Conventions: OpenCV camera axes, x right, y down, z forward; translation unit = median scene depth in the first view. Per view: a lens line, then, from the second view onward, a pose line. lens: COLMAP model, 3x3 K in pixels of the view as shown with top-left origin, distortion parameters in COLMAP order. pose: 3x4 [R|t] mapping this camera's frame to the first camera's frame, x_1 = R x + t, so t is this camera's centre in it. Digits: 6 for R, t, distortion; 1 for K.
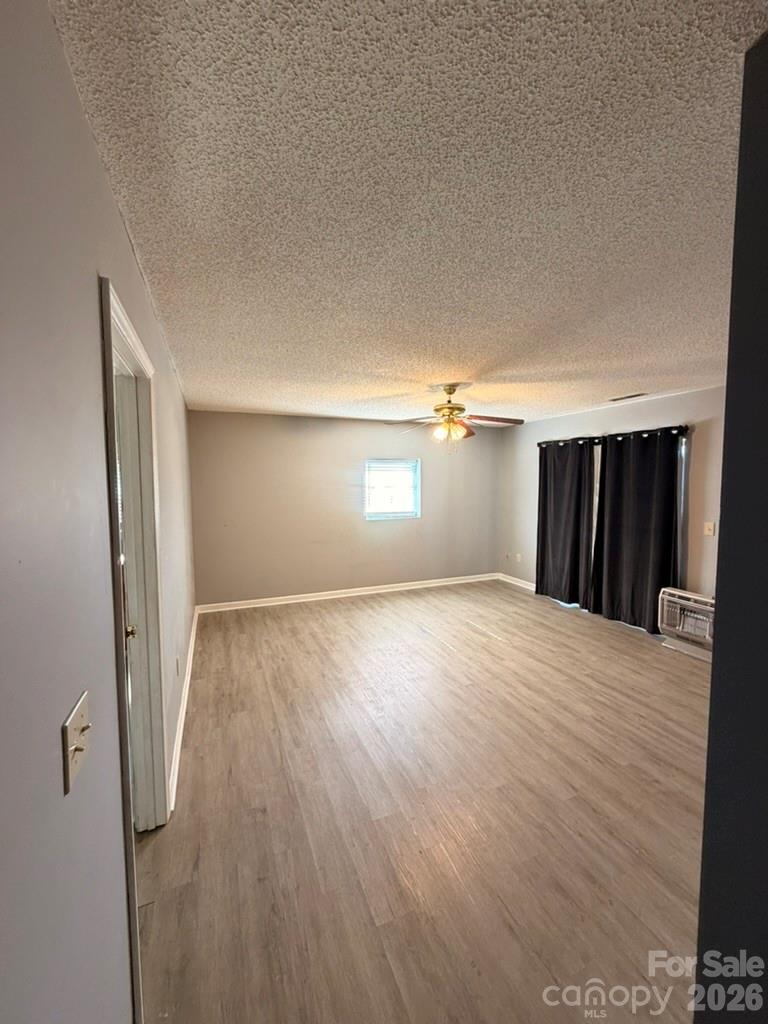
lens RADIAL K [[408.0, 0, 382.5], [0, 408.0, 511.5], [0, 0, 1]] dist [-0.000051, -0.000104]
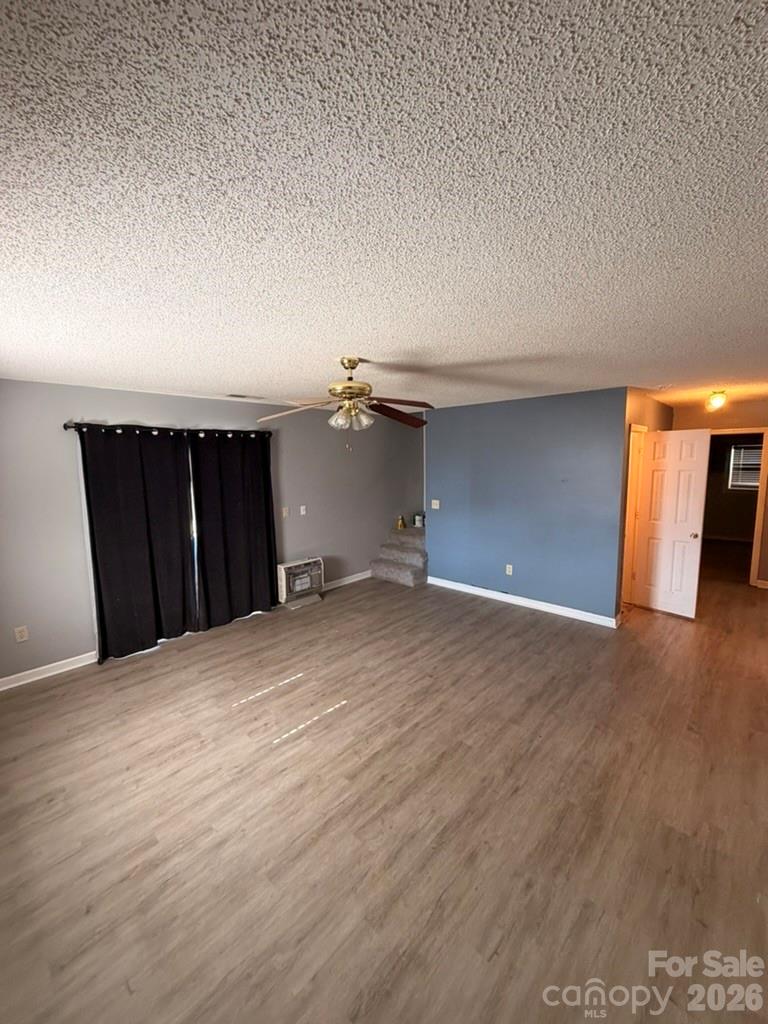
lens RADIAL K [[408.0, 0, 377.1], [0, 408.0, 505.6], [0, 0, 1]] dist [-0.000051, -0.000104]
pose [[-0.401904, -0.094668, 0.910775, -0.514212], [0.088716, 0.985937, 0.141629, -0.137568], [-0.911374, 0.137721, -0.387853, 1.176505]]
